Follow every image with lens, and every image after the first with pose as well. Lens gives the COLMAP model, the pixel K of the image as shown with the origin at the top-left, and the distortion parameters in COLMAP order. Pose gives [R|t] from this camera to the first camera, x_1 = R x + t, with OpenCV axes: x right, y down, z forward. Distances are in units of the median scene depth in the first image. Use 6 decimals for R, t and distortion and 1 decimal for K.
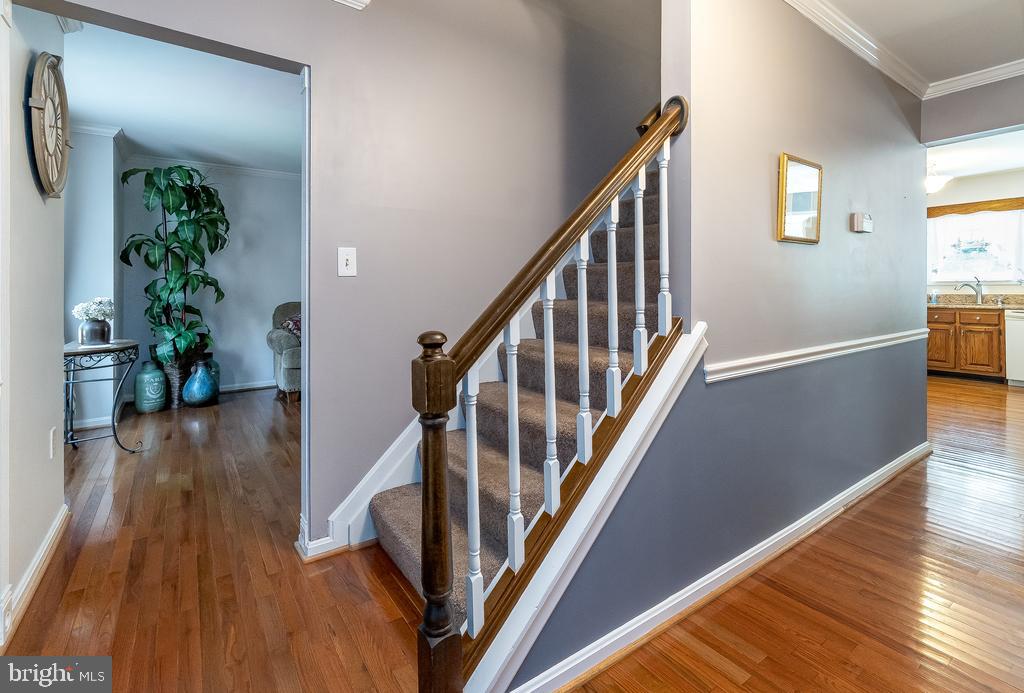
lens RADIAL K [[461.8, 0, 491.9], [0, 461.8, 289.3], [0, 0, 1]] dist [-0.001528, -0.000065]
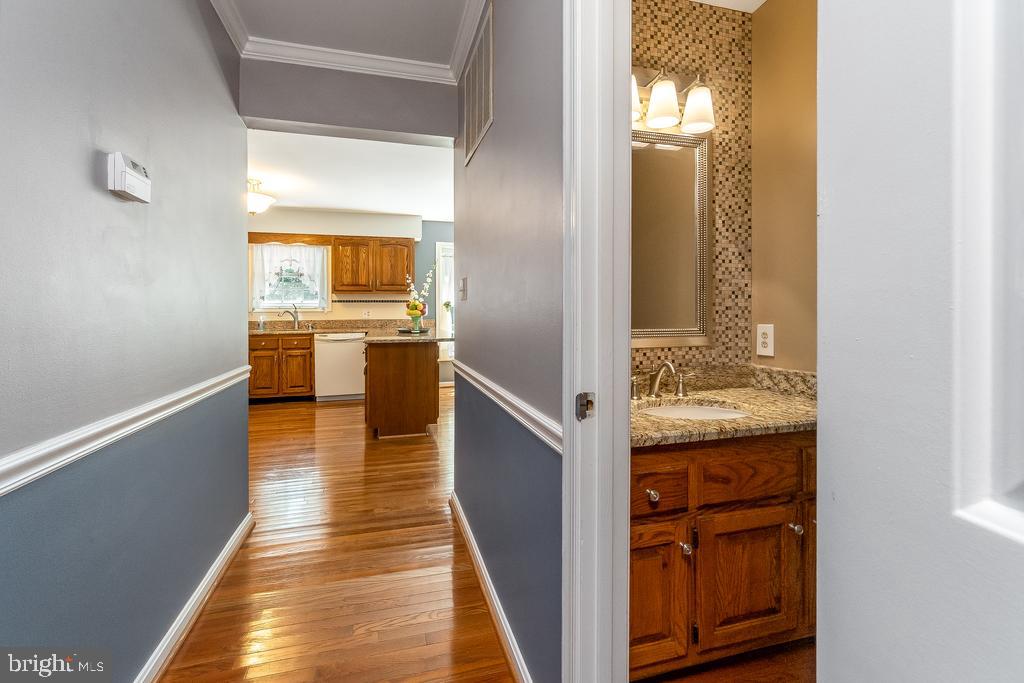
lens RADIAL K [[453.6, 0, 510.6], [0, 453.6, 313.8], [0, 0, 1]] dist [-0.001290, -0.000159]
pose [[0.305900, 0.002200, 0.952061, 0.220612], [0.005734, 0.999975, -0.004153, 0.003033], [-0.952046, 0.006729, 0.305879, 0.217191]]
